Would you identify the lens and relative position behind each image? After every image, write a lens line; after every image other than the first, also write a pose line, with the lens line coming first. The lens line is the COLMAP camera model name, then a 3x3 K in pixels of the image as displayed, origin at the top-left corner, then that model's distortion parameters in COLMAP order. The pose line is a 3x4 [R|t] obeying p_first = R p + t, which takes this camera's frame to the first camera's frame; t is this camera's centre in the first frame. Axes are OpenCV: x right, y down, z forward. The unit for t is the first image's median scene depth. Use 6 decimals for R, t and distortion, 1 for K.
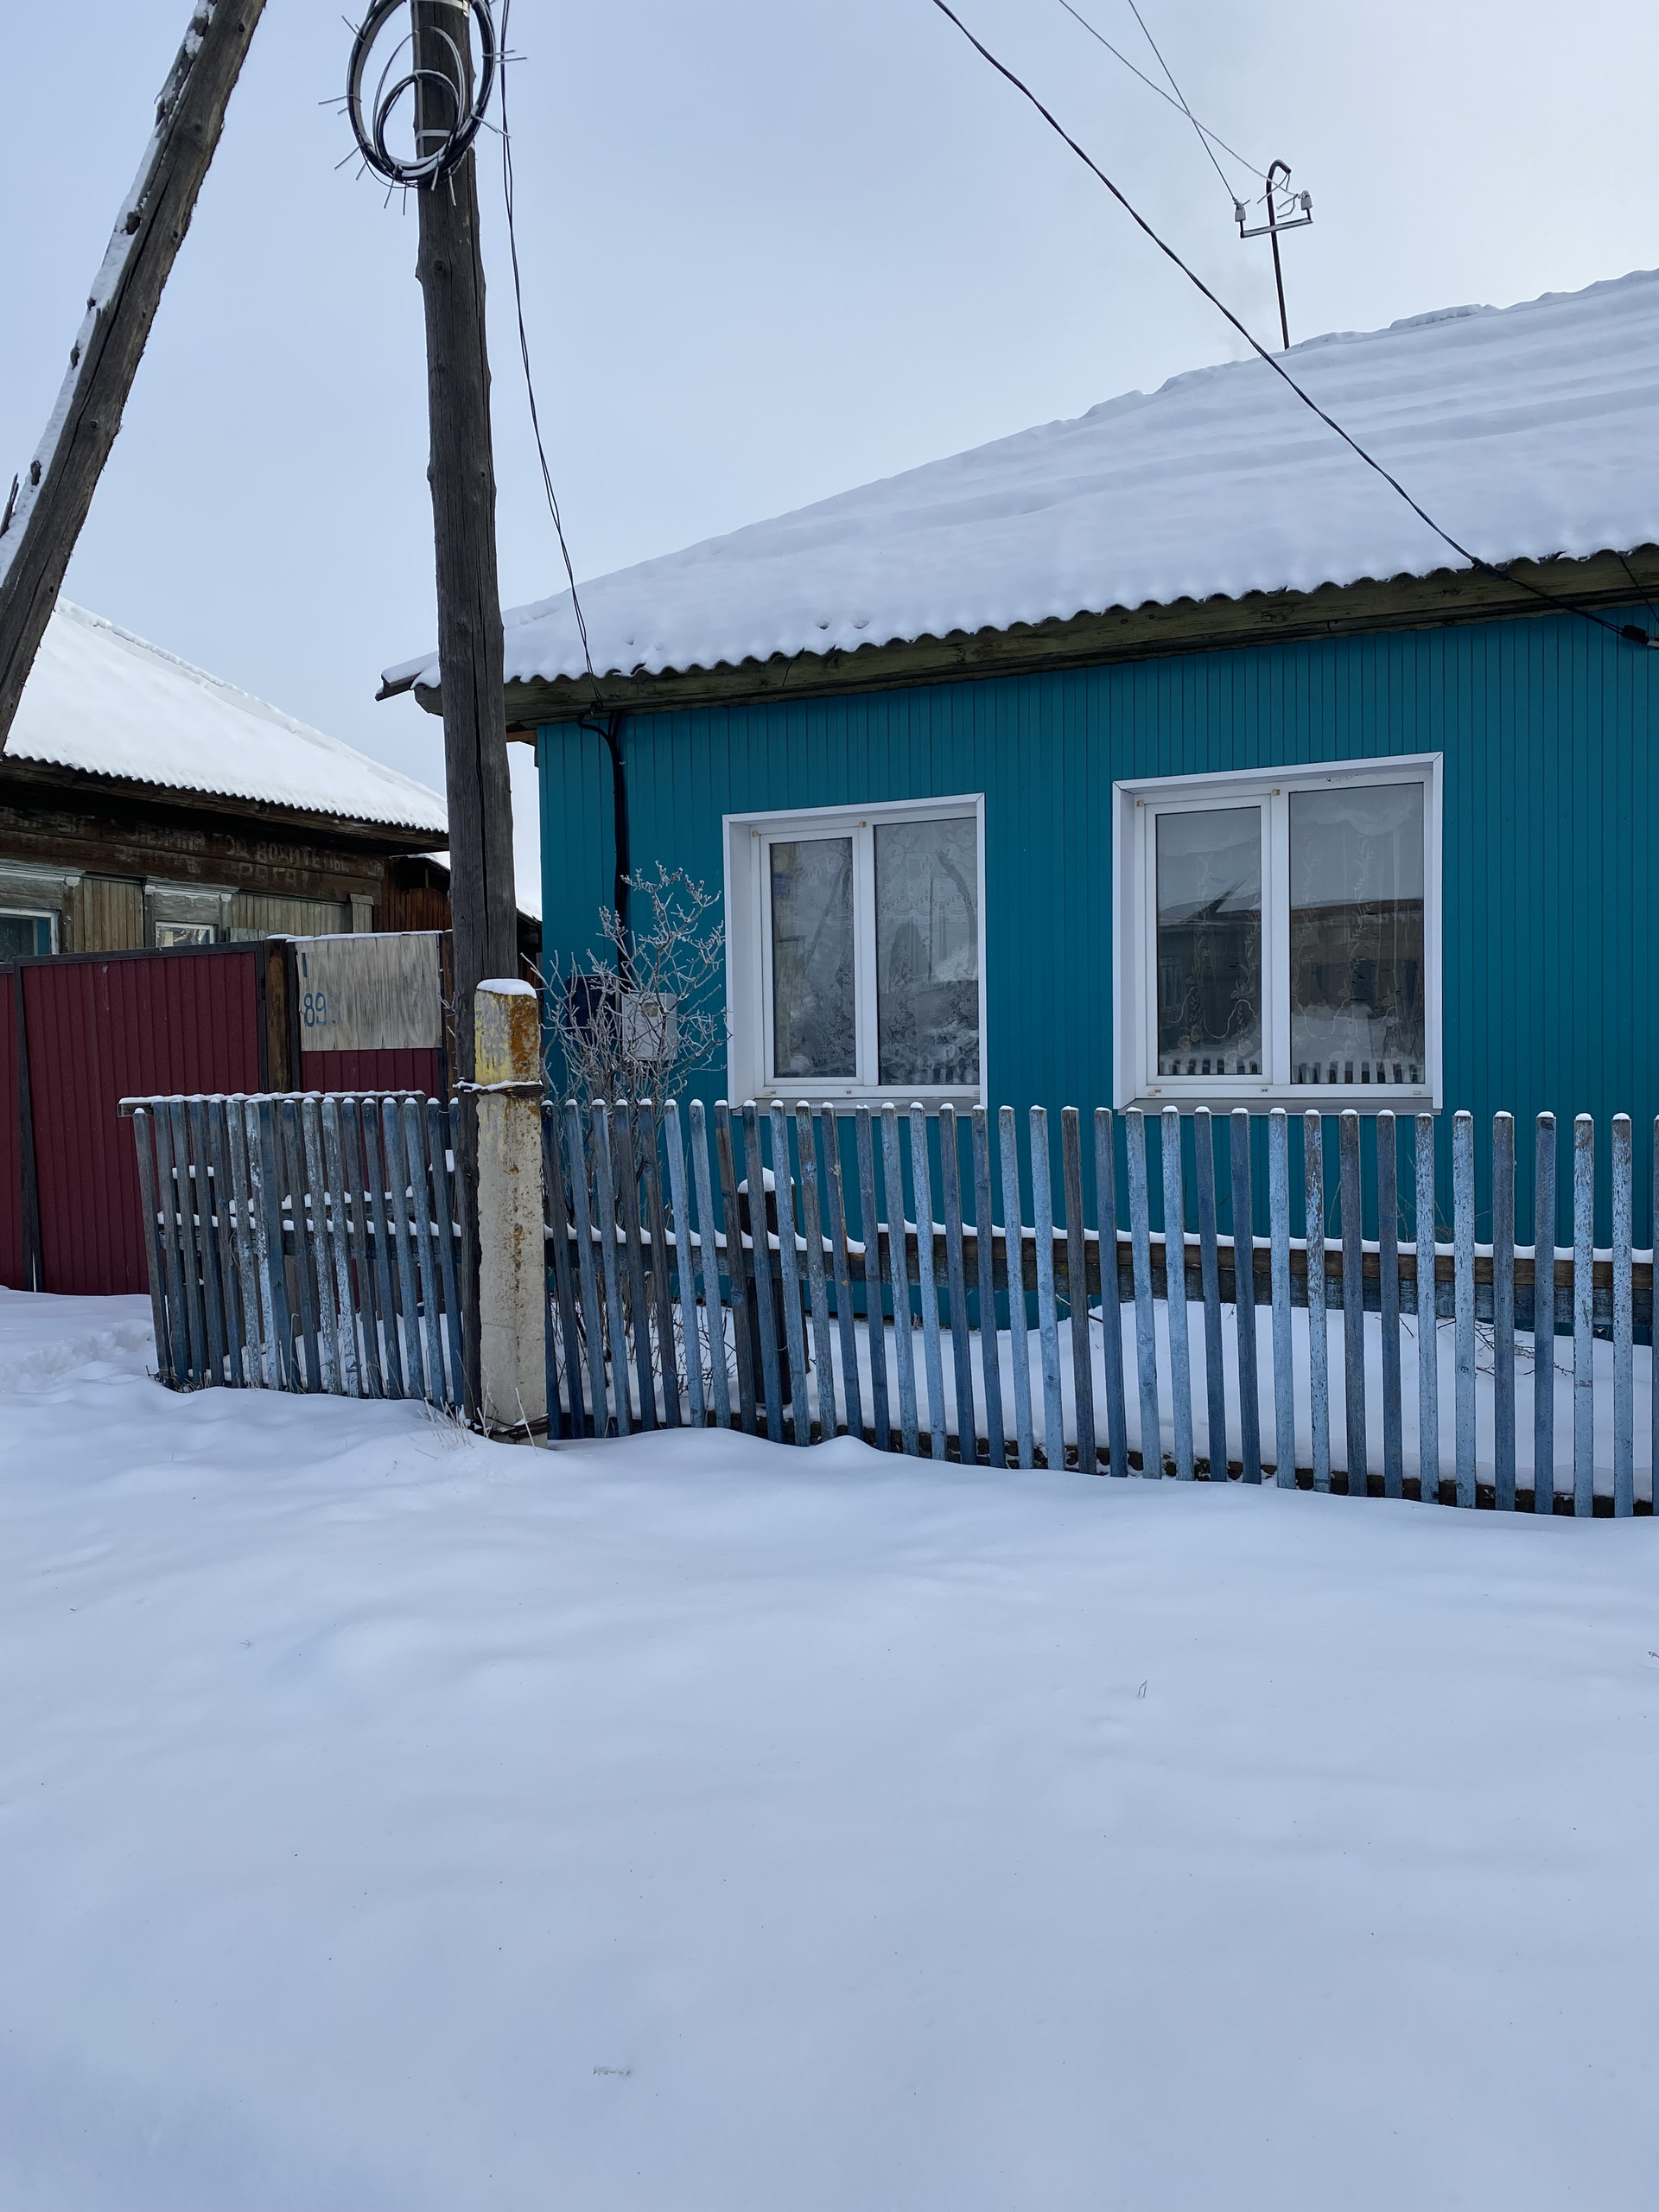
lens RADIAL K [[1822.2, 0, 870.1], [0, 1822.2, 1102.8], [0, 0, 1]] dist [0.130198, -0.339379]
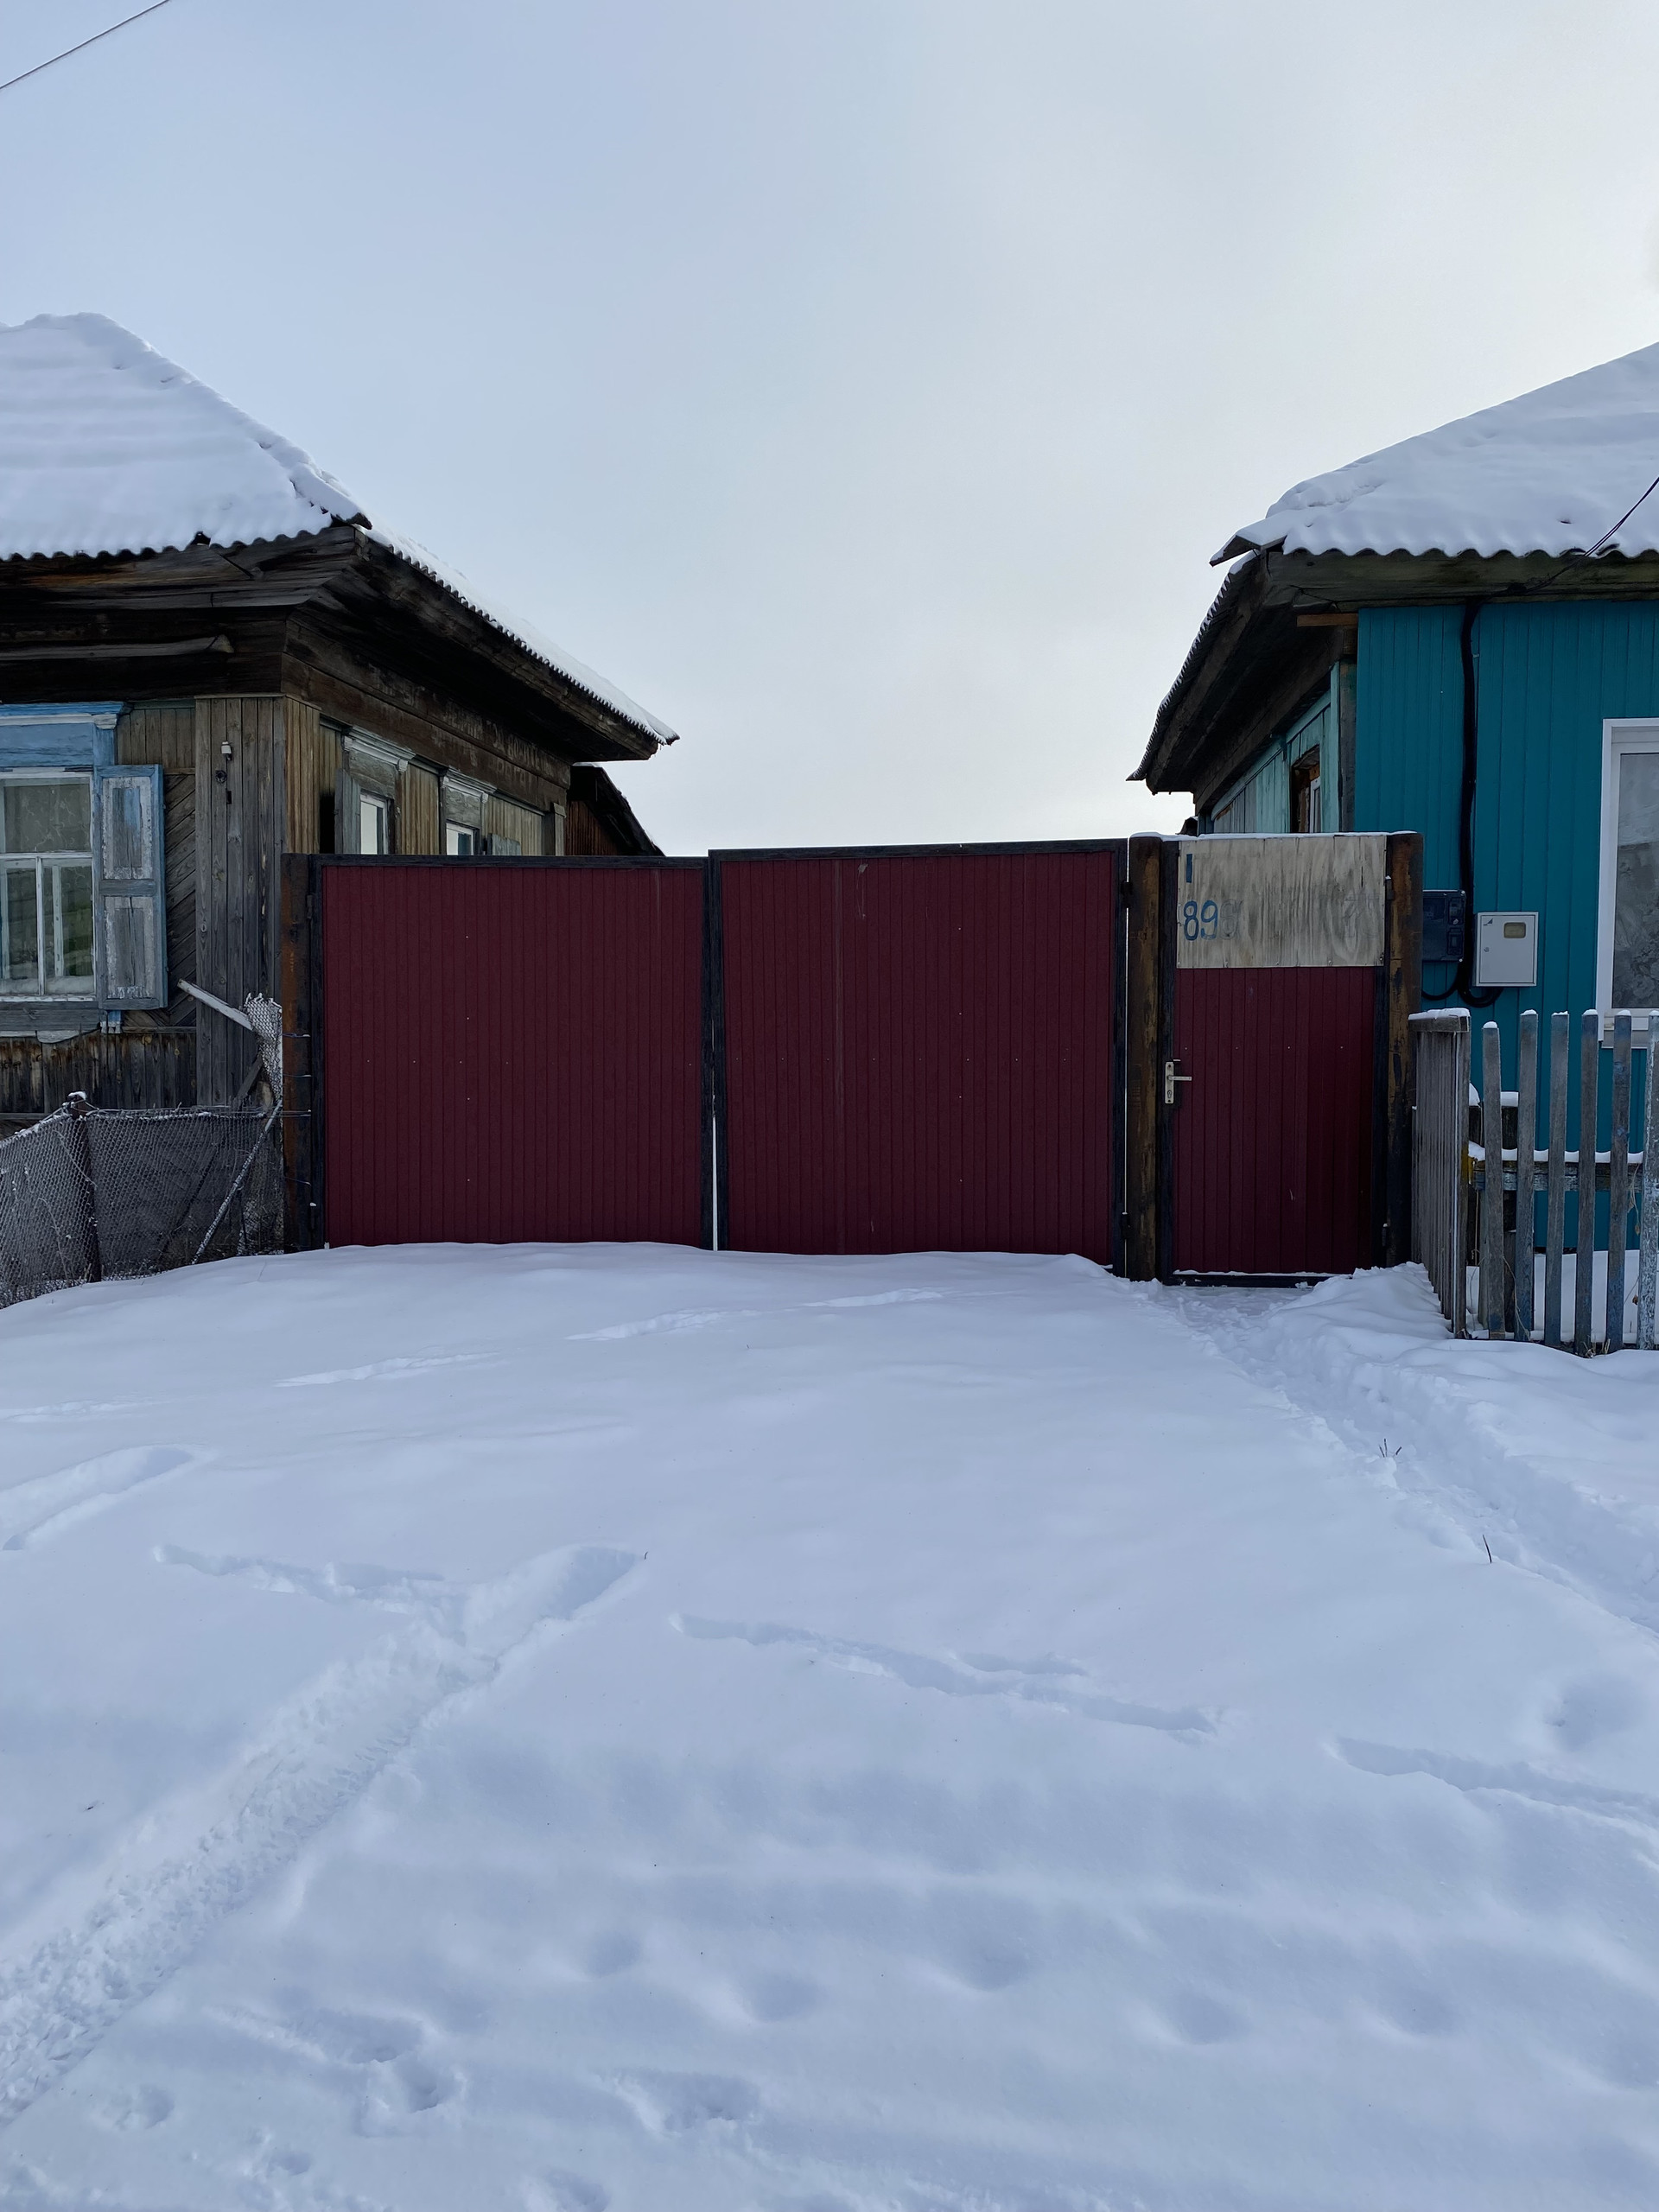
lens RADIAL K [[1739.6, 0, 855.6], [0, 1739.6, 1163.2], [0, 0, 1]] dist [0.040065, -0.072589]
pose [[0.939298, -0.023715, 0.342282, -0.747102], [0.002753, 0.998097, 0.061599, 0.012463], [-0.343092, -0.056917, 0.937576, 0.282892]]
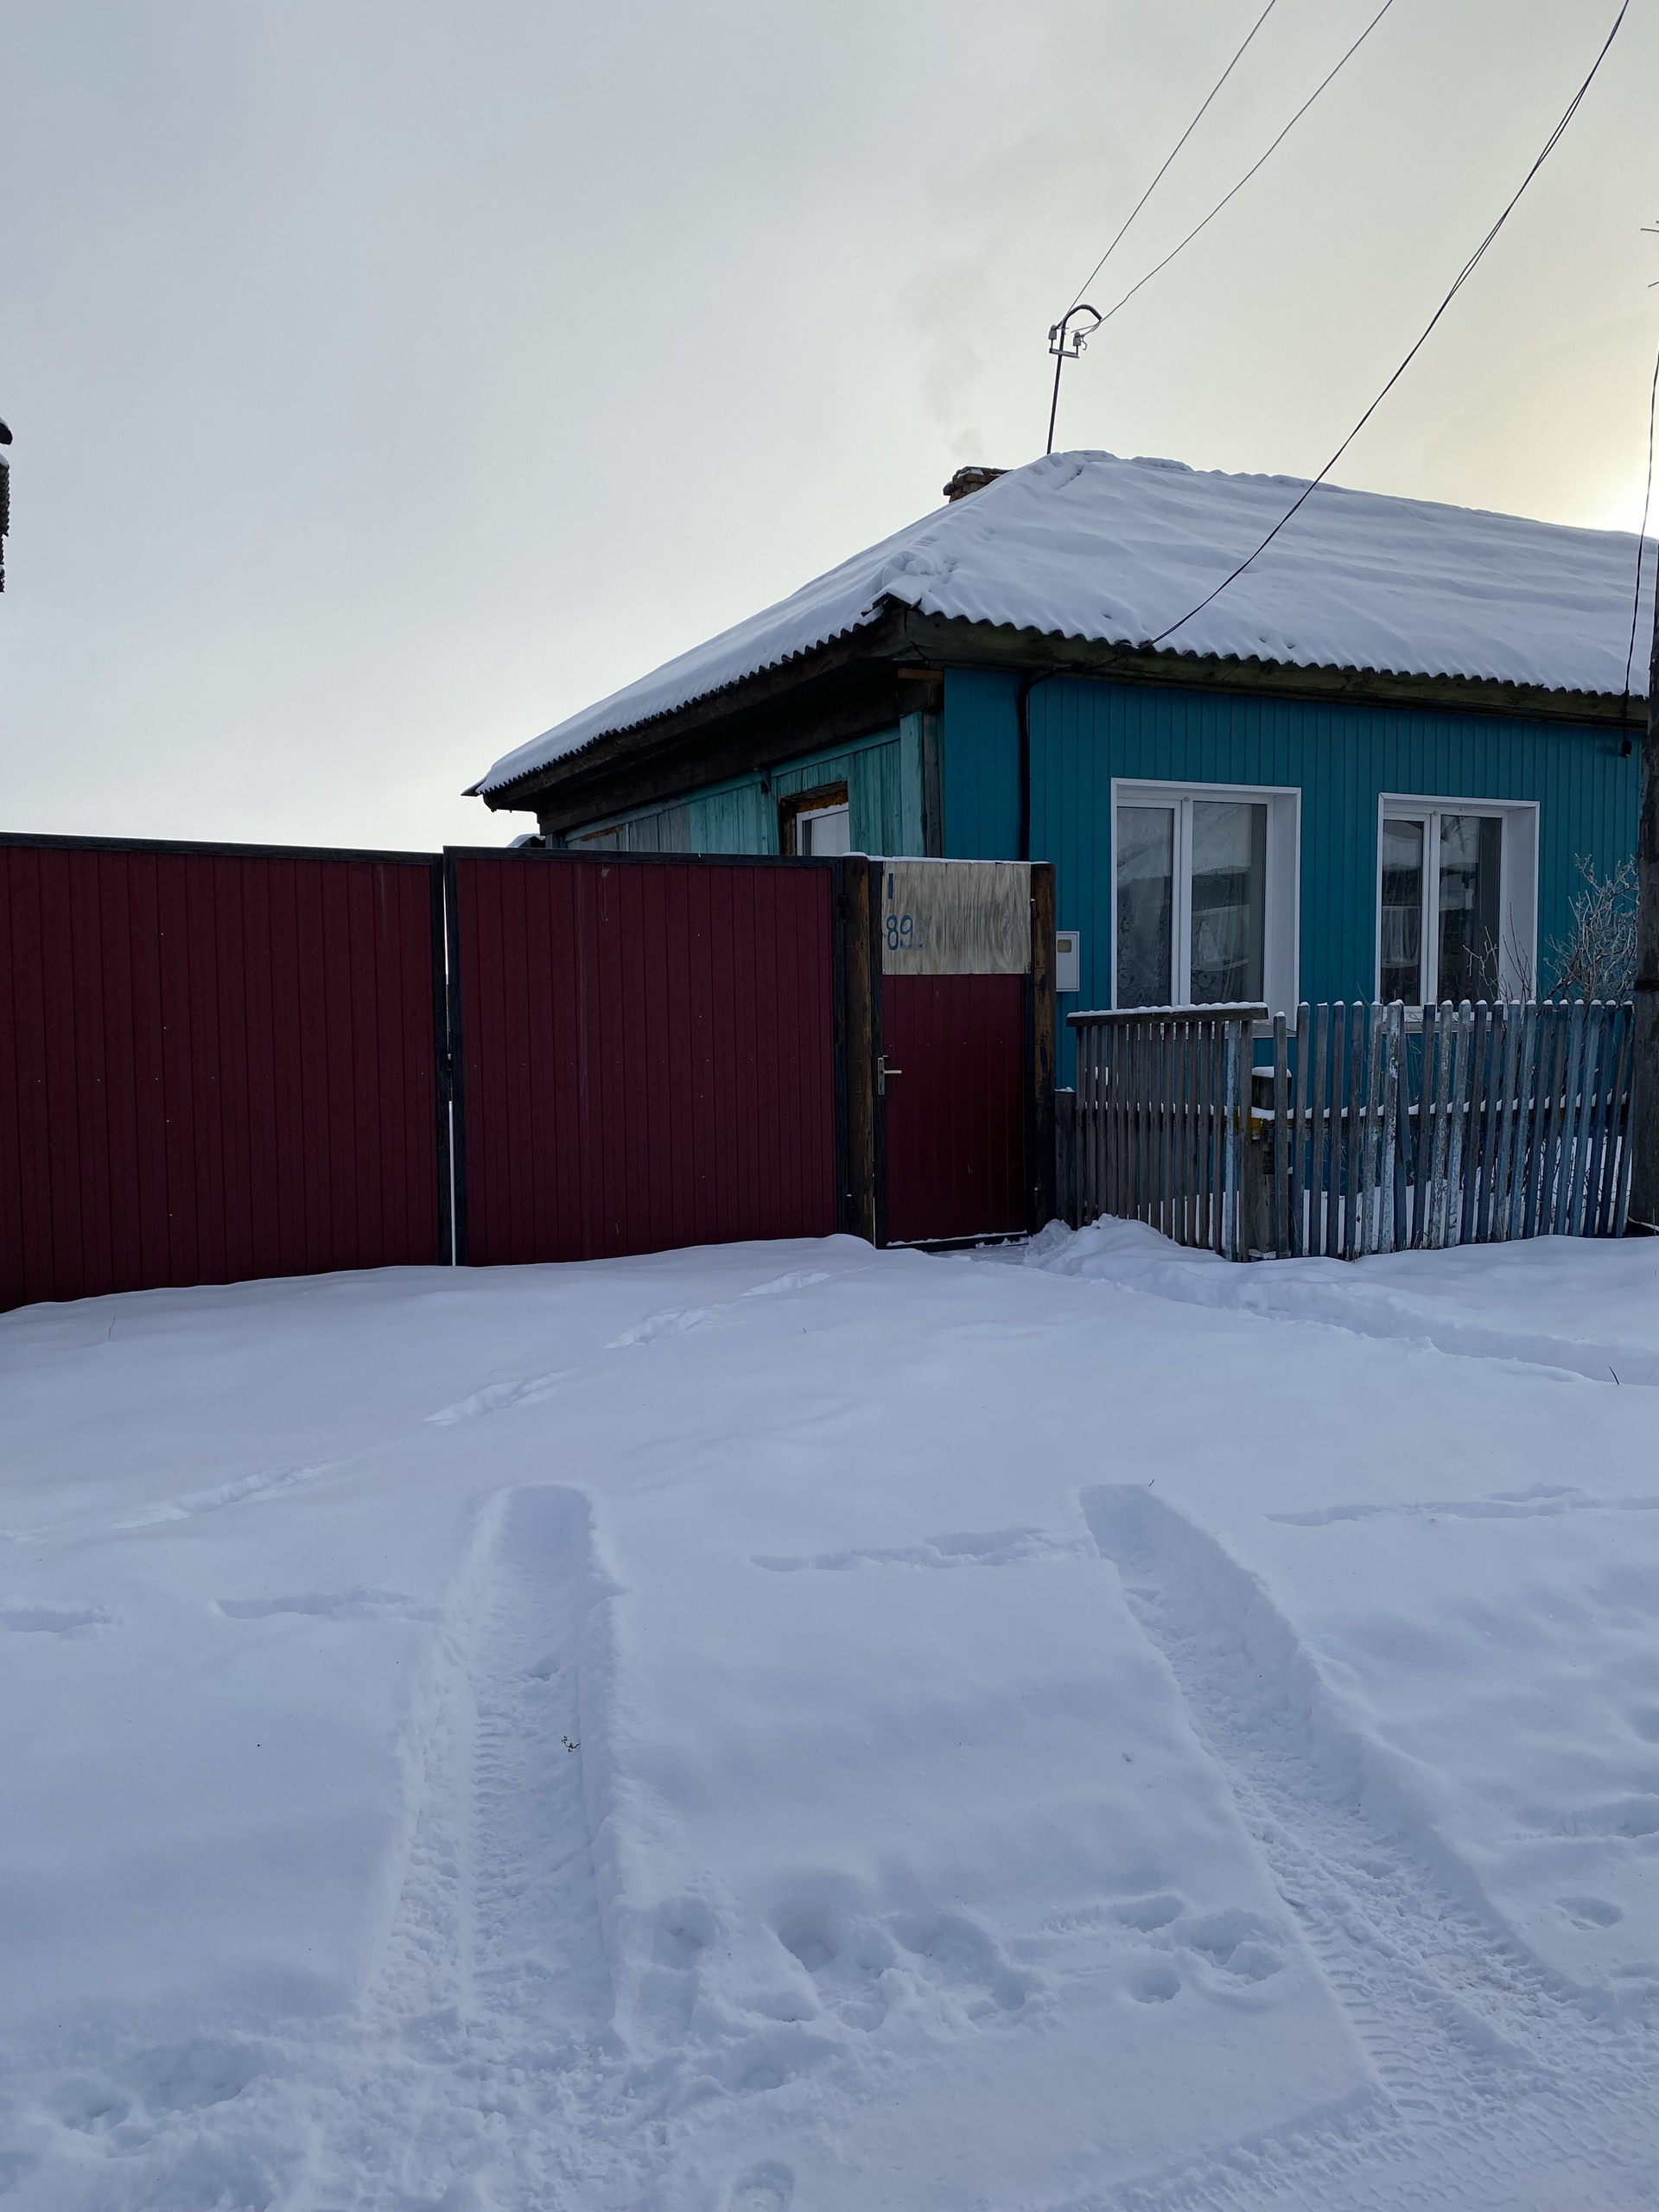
lens RADIAL K [[1687.0, 0, 908.4], [0, 1687.0, 1165.0], [0, 0, 1]] dist [0.173636, -0.439031]
pose [[0.567827, -0.070209, 0.820148, -1.063996], [0.032645, 0.997493, 0.062789, 0.016824], [-0.822500, -0.008880, 0.568695, 0.485686]]
